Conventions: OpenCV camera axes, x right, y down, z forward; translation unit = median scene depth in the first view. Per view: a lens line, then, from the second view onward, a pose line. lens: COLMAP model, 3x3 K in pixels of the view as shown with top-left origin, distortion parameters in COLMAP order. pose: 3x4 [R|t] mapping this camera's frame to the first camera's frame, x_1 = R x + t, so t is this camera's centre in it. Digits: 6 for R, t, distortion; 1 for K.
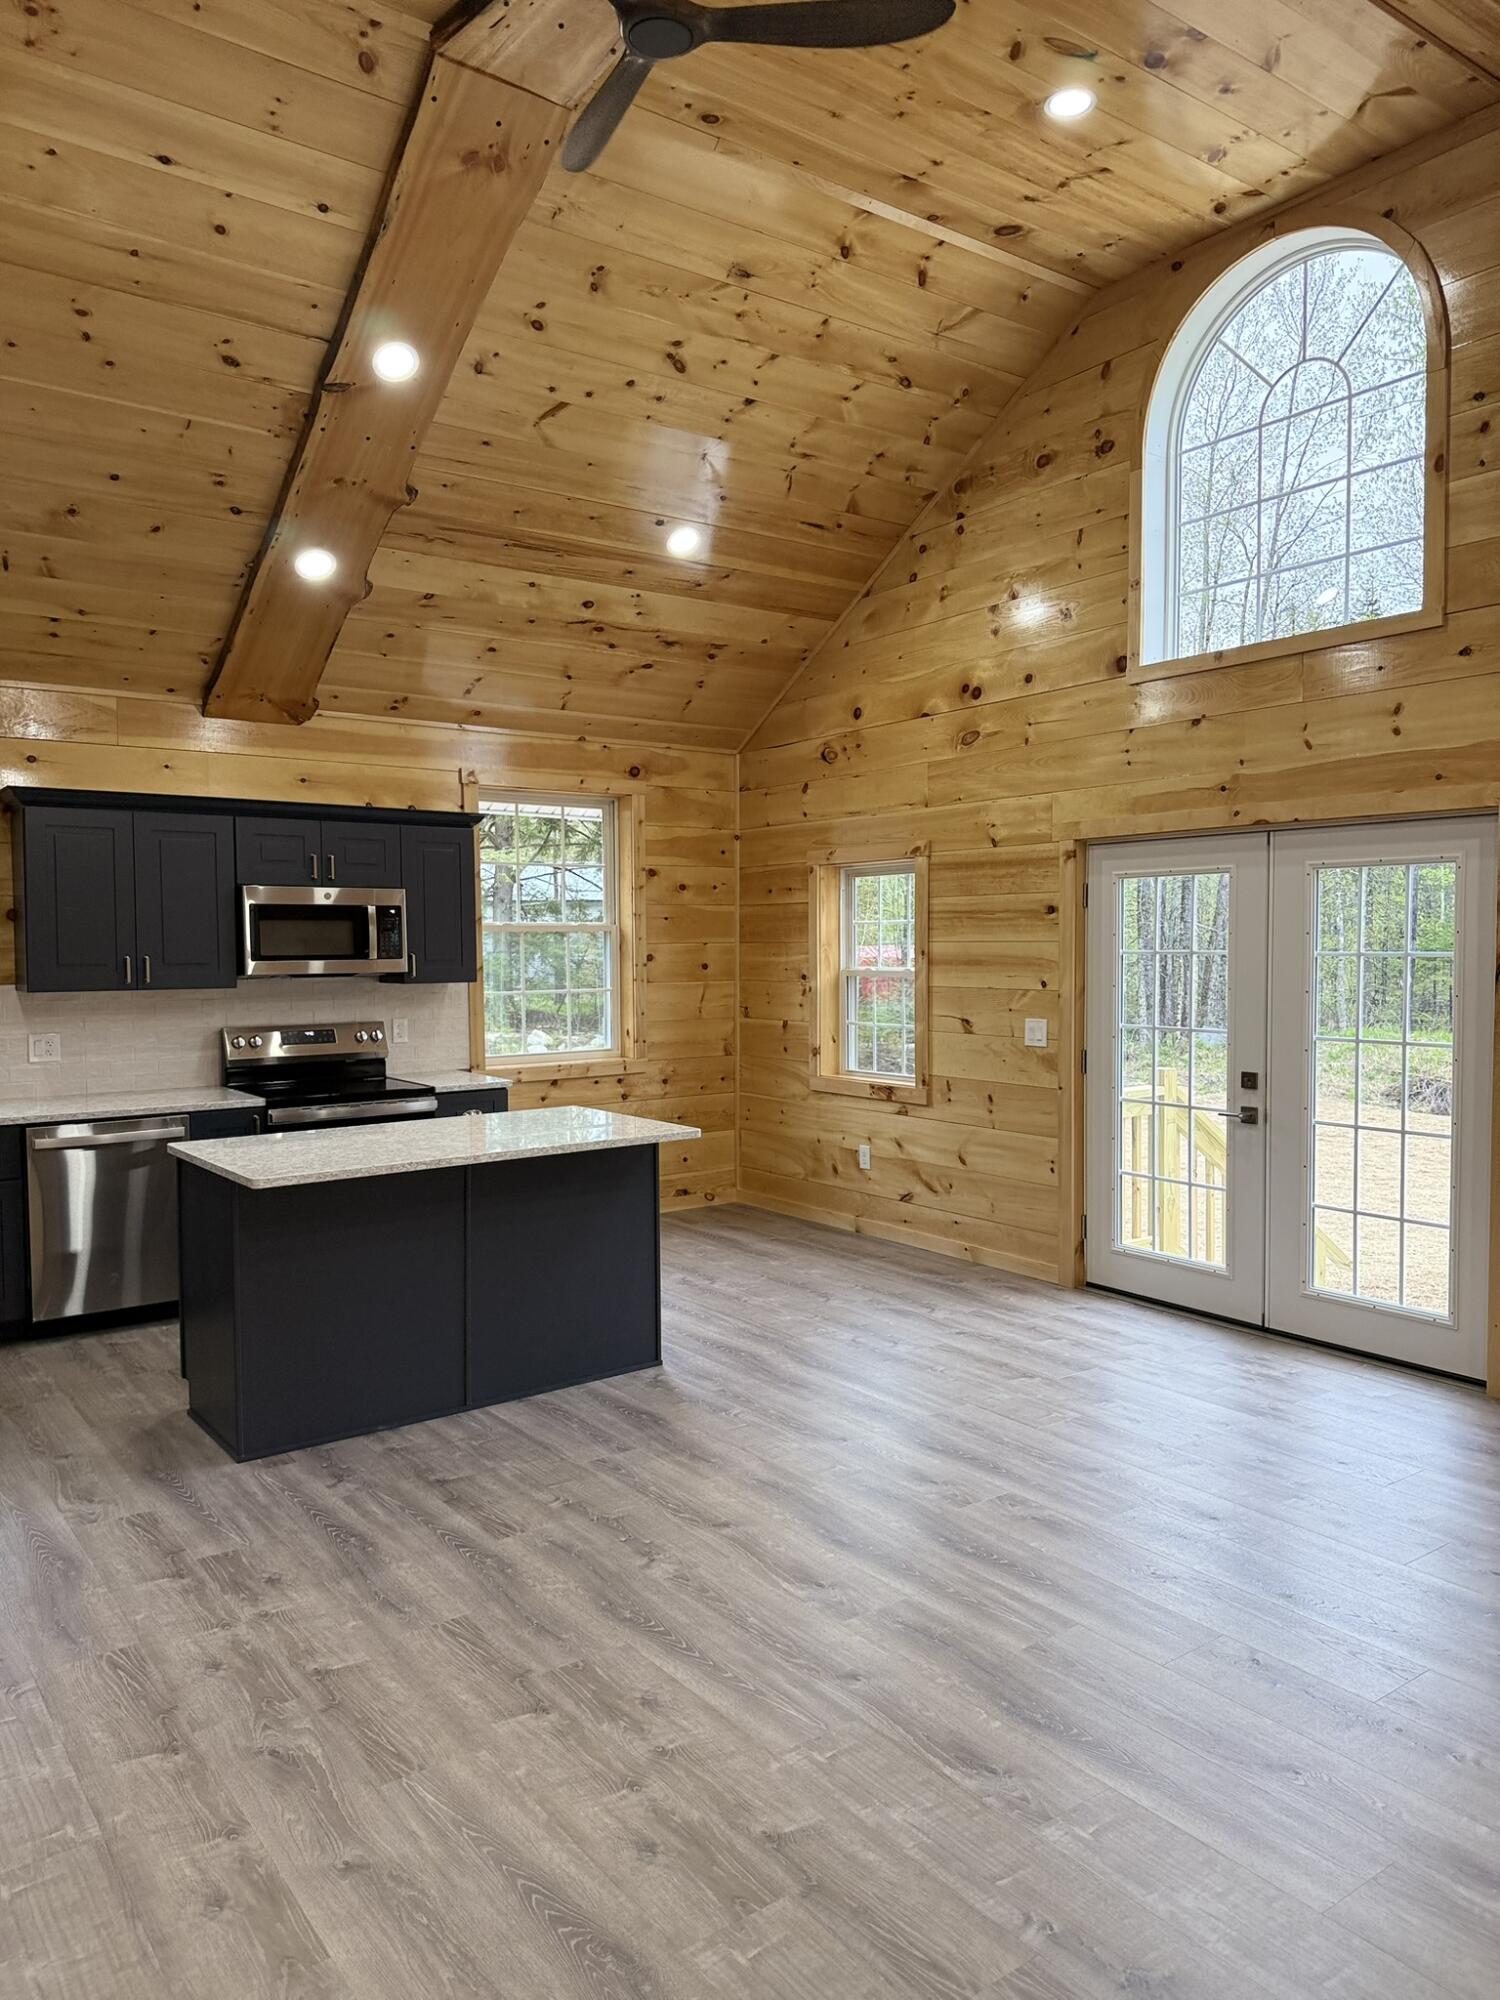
lens RADIAL K [[1414.9, 0, 738.9], [0, 1414.9, 1011.1], [0, 0, 1]] dist [0.070142, -0.092454]
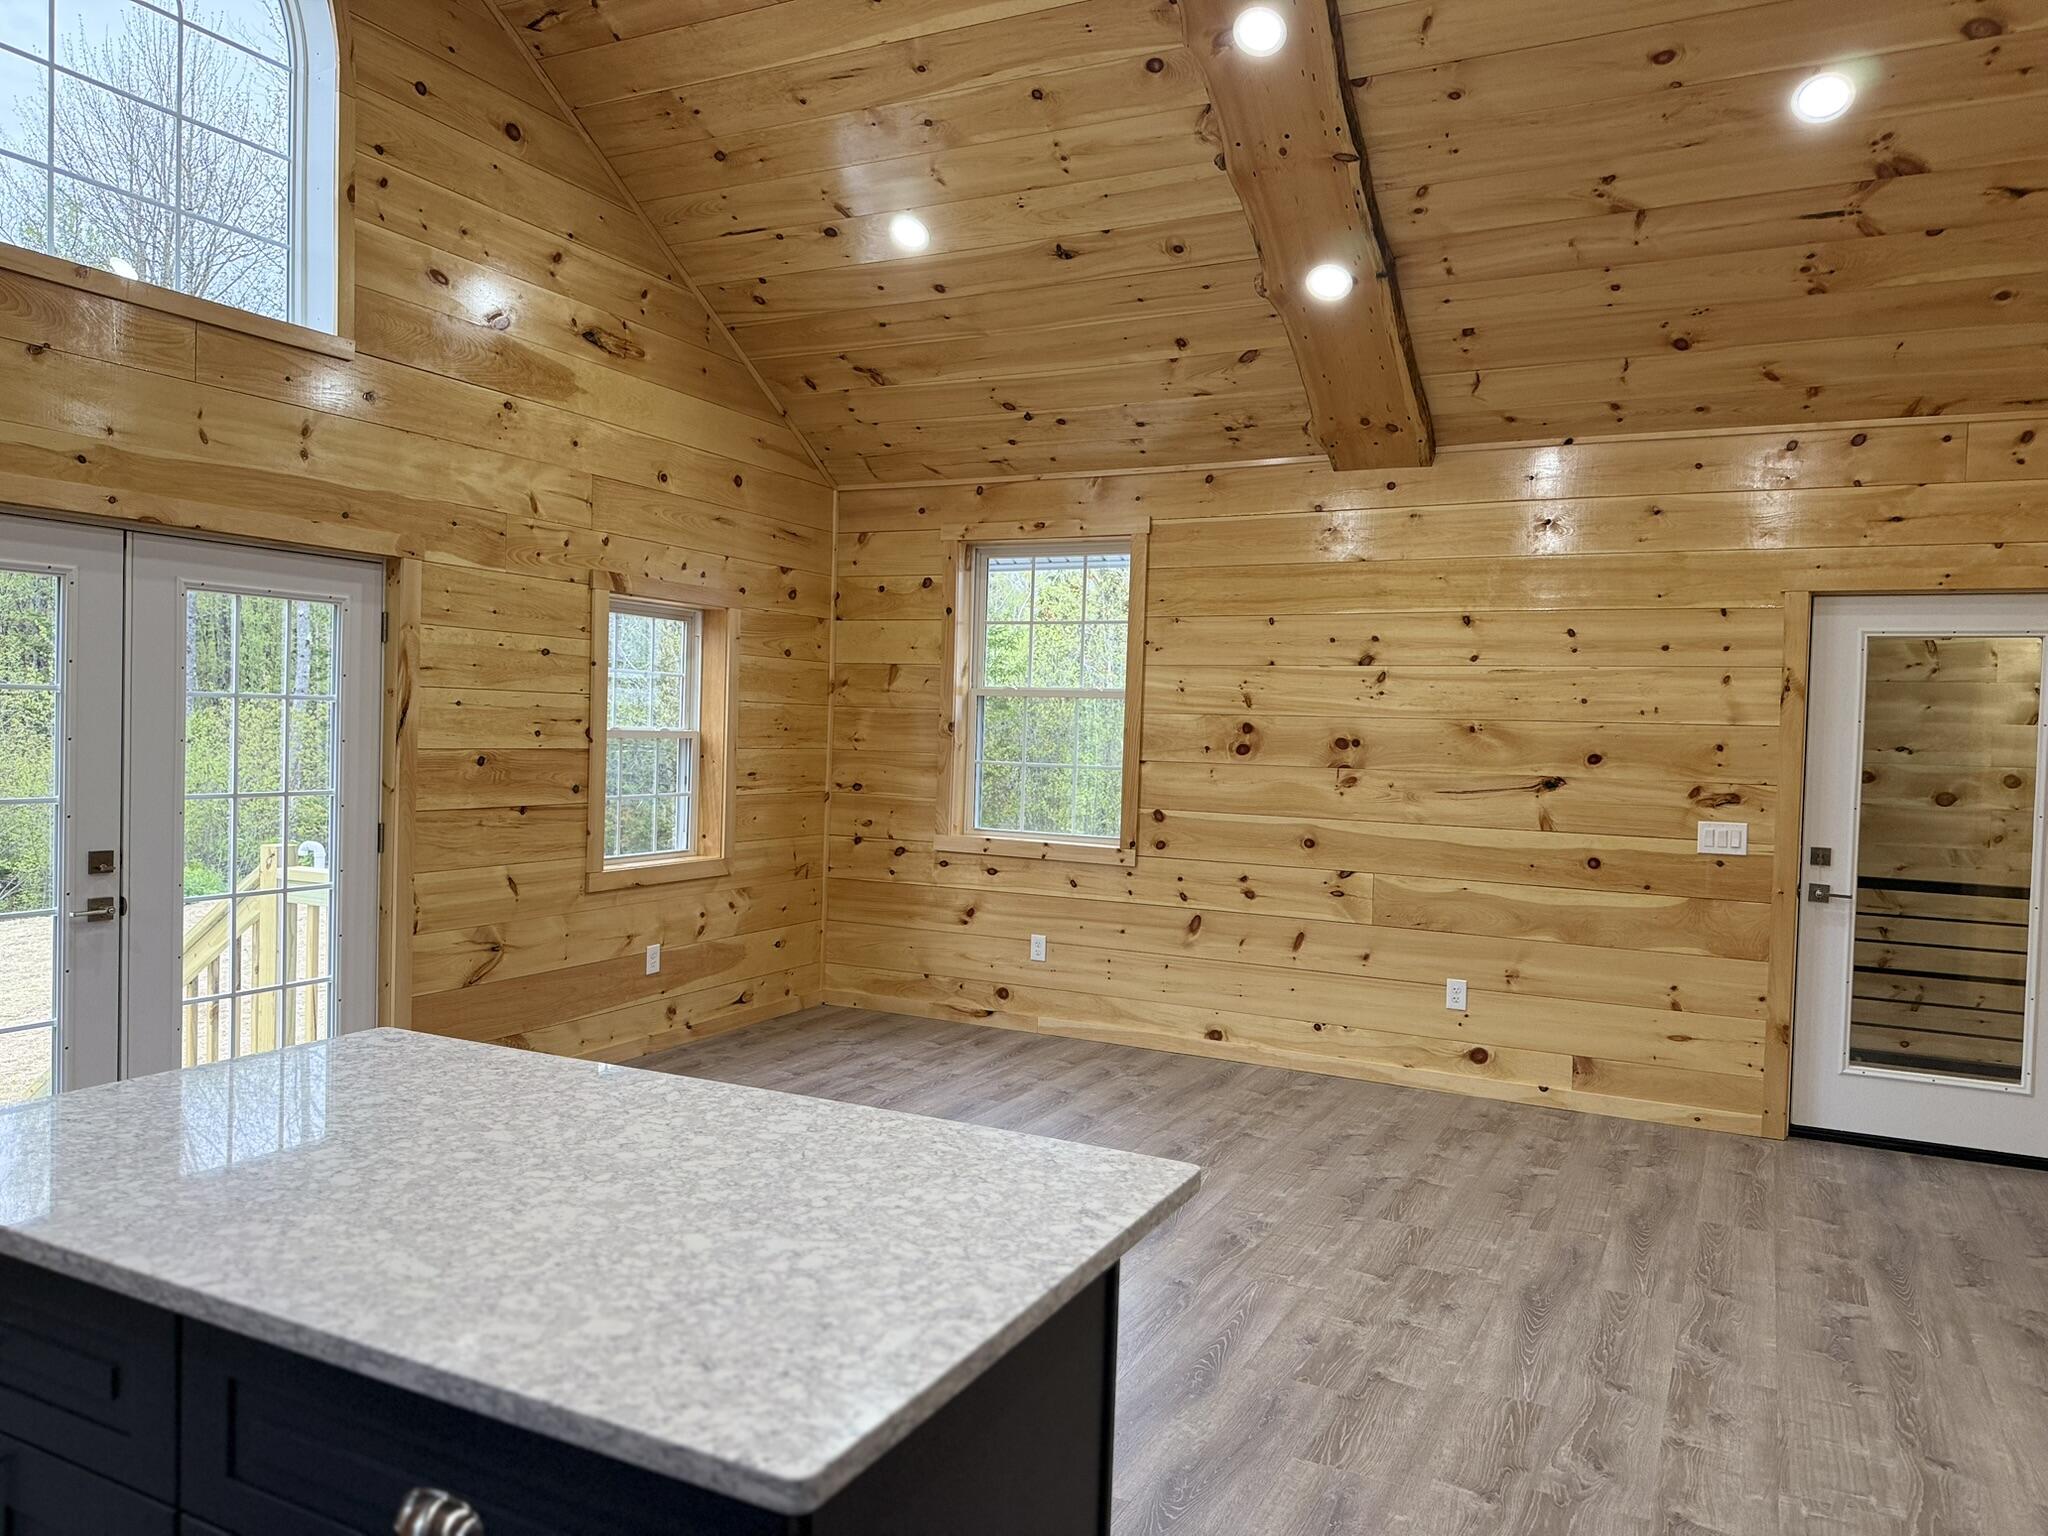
lens RADIAL K [[1448.8, 0, 1018.4], [0, 1448.8, 781.3], [0, 0, 1]] dist [0.070142, -0.092454]
pose [[-0.456981, -0.040502, 0.888554, -0.598583], [0.020133, 0.998236, 0.055856, -0.029529], [-0.889249, 0.043415, -0.455359, 1.036432]]
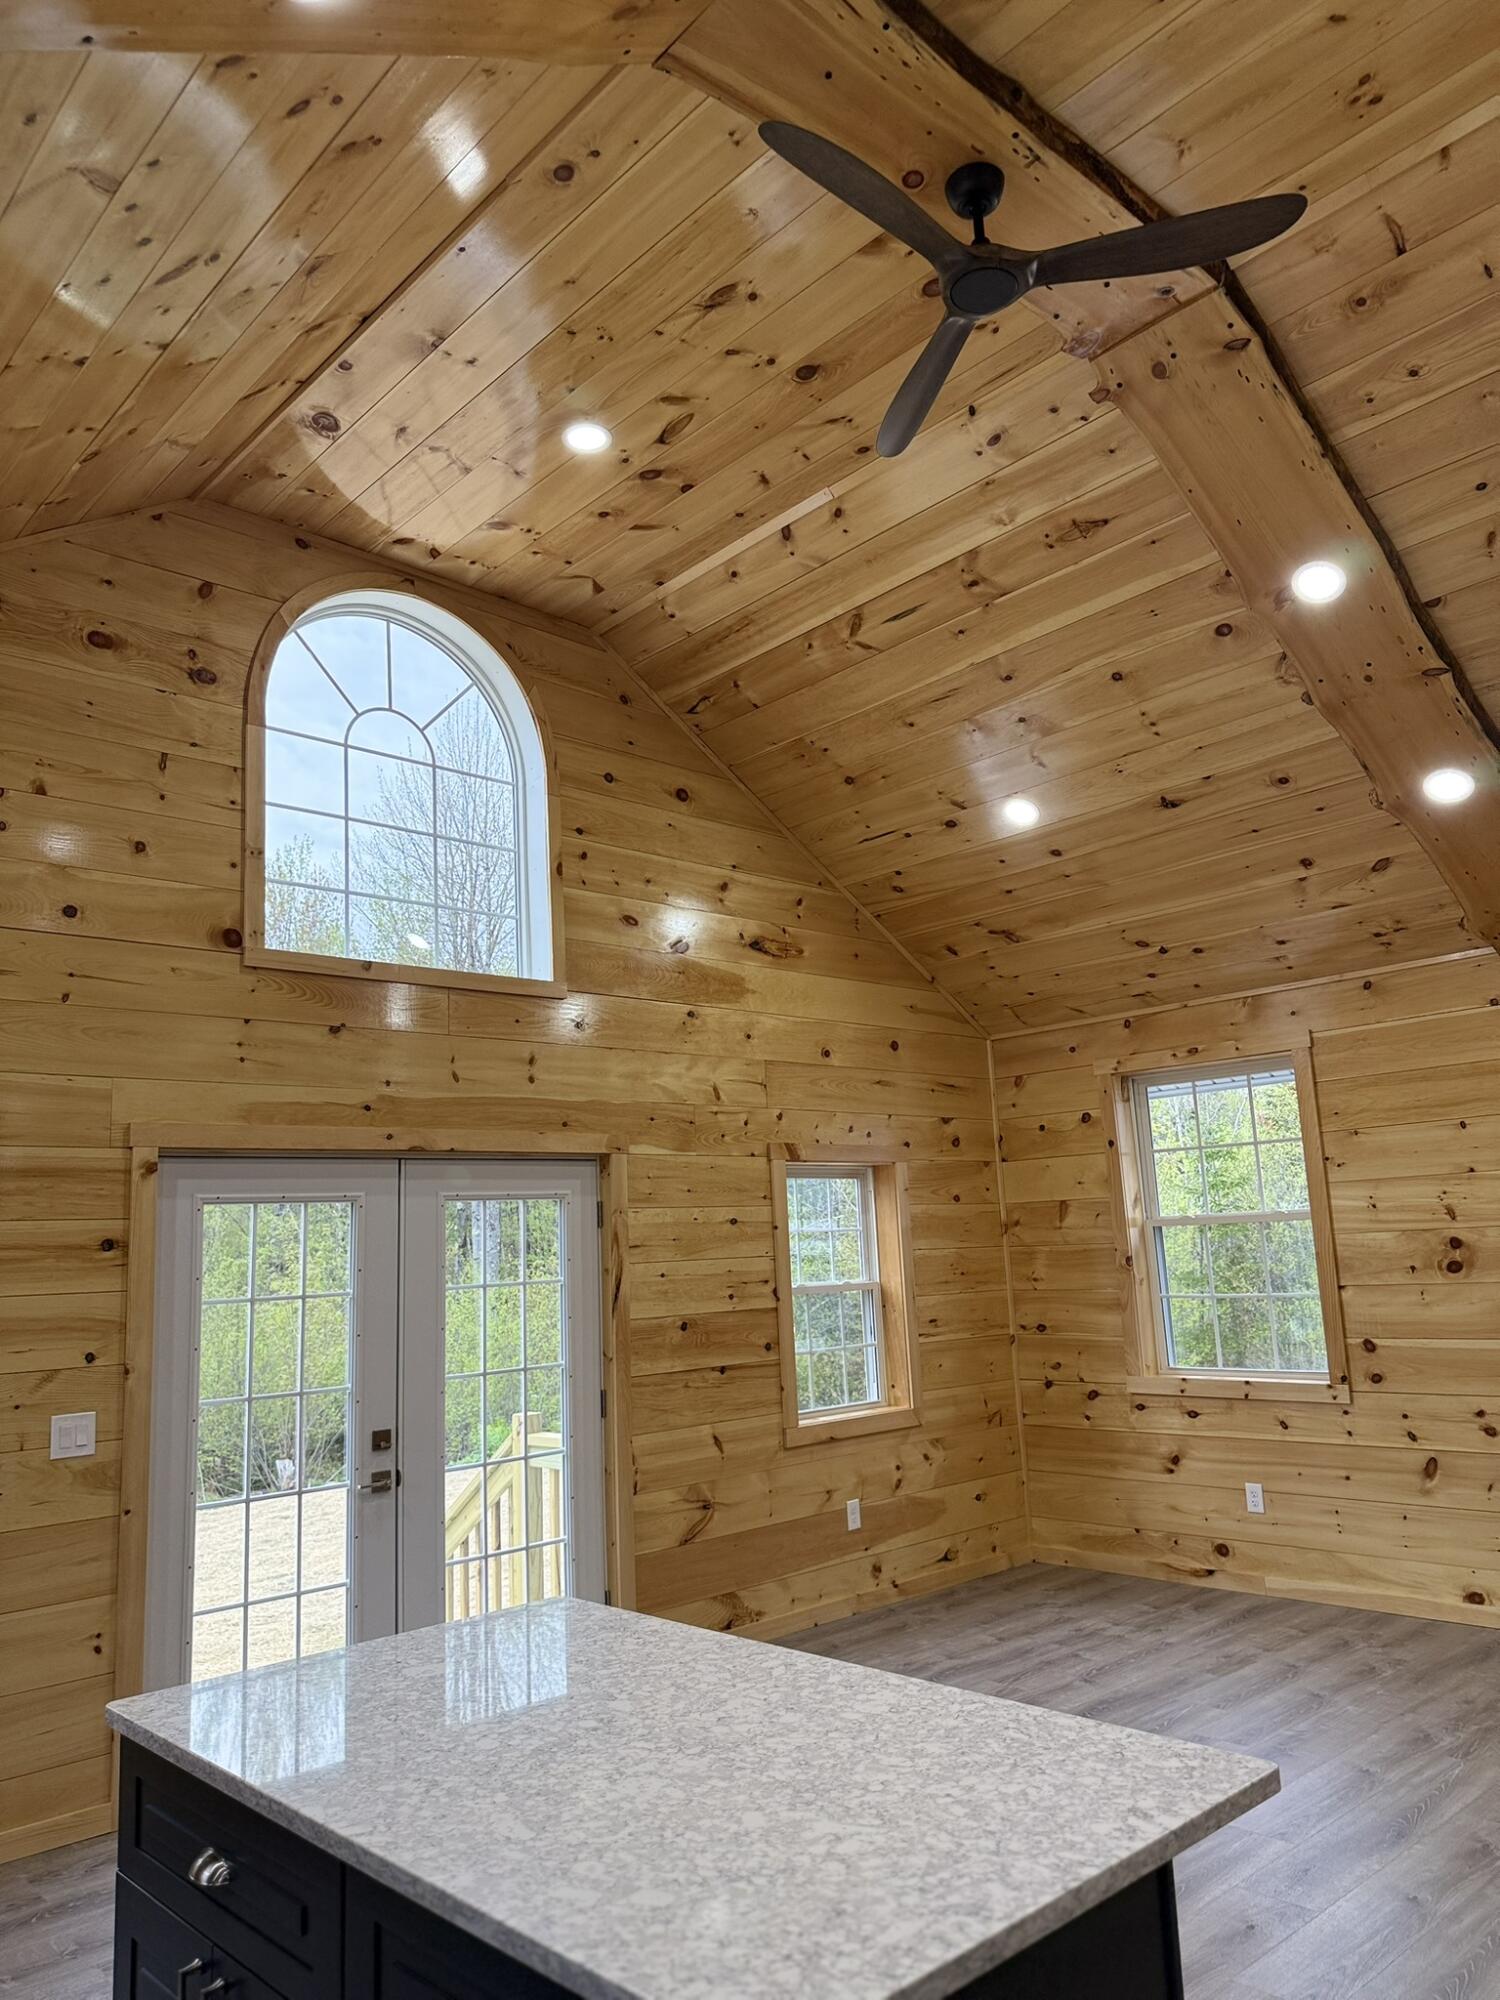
lens RADIAL K [[1414.9, 0, 729.9], [0, 1414.9, 989.5], [0, 0, 1]] dist [0.070142, -0.092454]
pose [[-0.117622, 0.197767, 0.973167, -0.655333], [0.098059, 0.977493, -0.186794, -0.042281], [-0.988205, 0.073456, -0.134367, 0.995682]]
